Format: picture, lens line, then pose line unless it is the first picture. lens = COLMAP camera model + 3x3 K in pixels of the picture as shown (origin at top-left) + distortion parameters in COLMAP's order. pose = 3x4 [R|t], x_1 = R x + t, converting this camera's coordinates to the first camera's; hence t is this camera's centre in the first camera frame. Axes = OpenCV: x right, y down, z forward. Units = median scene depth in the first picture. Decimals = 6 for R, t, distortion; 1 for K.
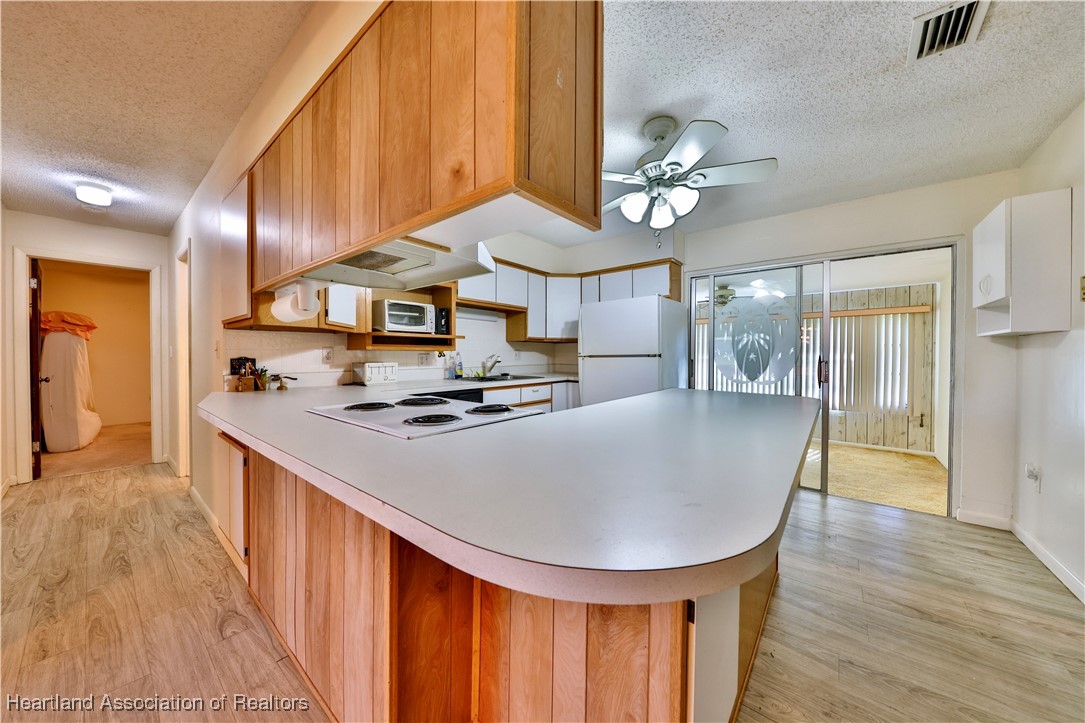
lens RADIAL K [[367.7, 0, 541.2], [0, 367.7, 356.3], [0, 0, 1]] dist [-0.011170, -0.000250]
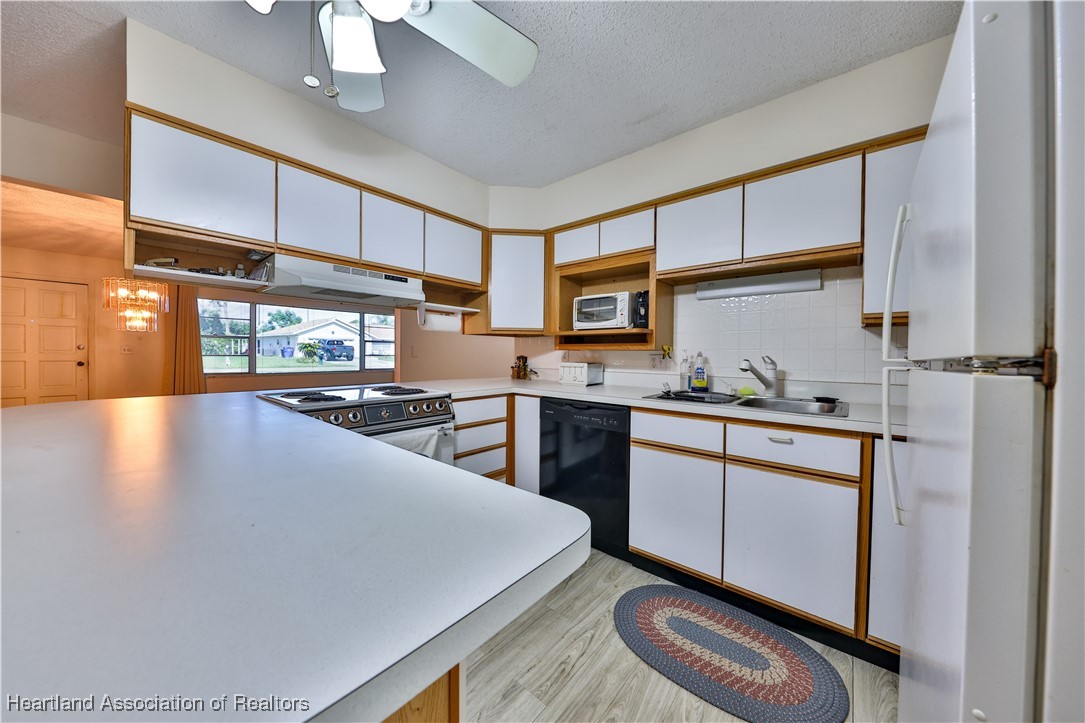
lens RADIAL K [[367.7, 0, 541.7], [0, 367.7, 356.8], [0, 0, 1]] dist [-0.011170, -0.000250]
pose [[-0.045980, 0.001364, -0.998941, 0.520552], [-0.016390, 0.999863, 0.002120, 0.000263], [0.998808, 0.016471, -0.045951, 0.902549]]
